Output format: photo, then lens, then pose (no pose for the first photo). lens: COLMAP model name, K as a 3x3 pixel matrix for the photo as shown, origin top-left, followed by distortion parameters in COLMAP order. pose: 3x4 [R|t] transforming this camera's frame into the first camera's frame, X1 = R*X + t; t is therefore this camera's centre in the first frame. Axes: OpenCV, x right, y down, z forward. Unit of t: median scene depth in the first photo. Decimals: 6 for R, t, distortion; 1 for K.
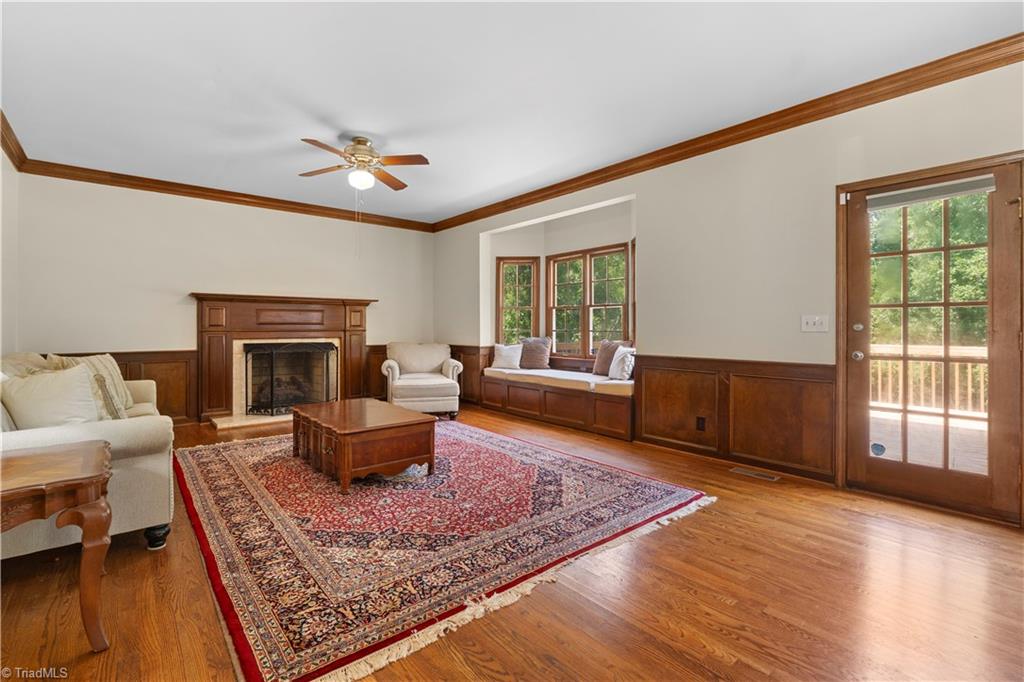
lens RADIAL K [[453.3, 0, 504.1], [0, 453.3, 330.0], [0, 0, 1]] dist [-0.009482, -0.000535]
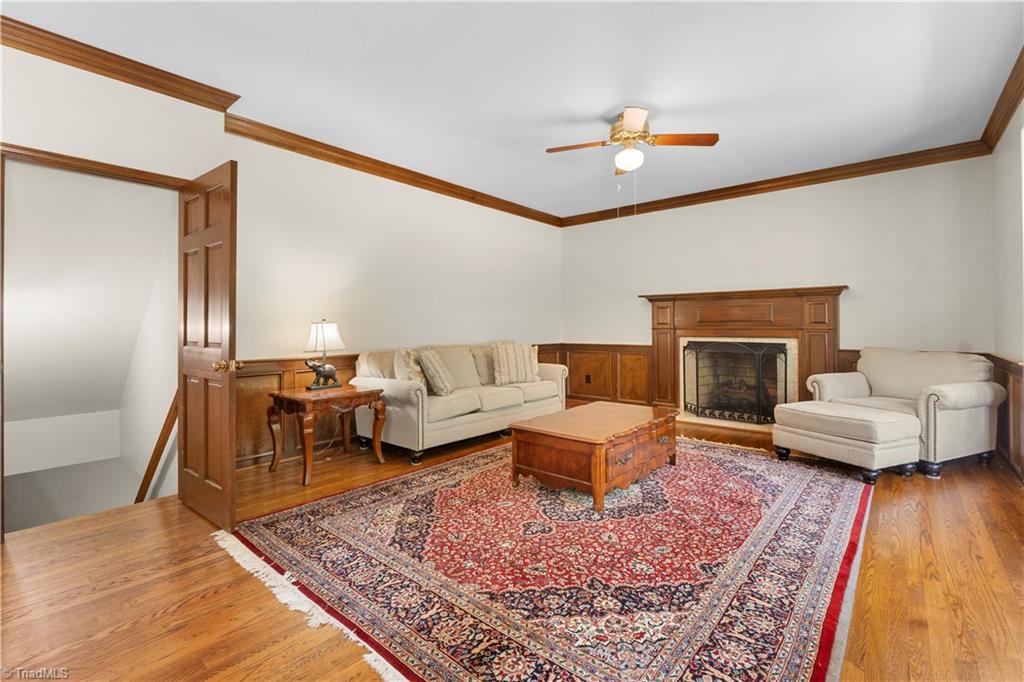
lens RADIAL K [[453.3, 0, 521.1], [0, 453.3, 336.0], [0, 0, 1]] dist [-0.009482, -0.000535]
pose [[0.188129, 0.020511, -0.981930, 0.719936], [-0.001152, 0.999786, 0.020663, -0.003557], [0.982144, -0.002756, 0.188113, 0.882967]]
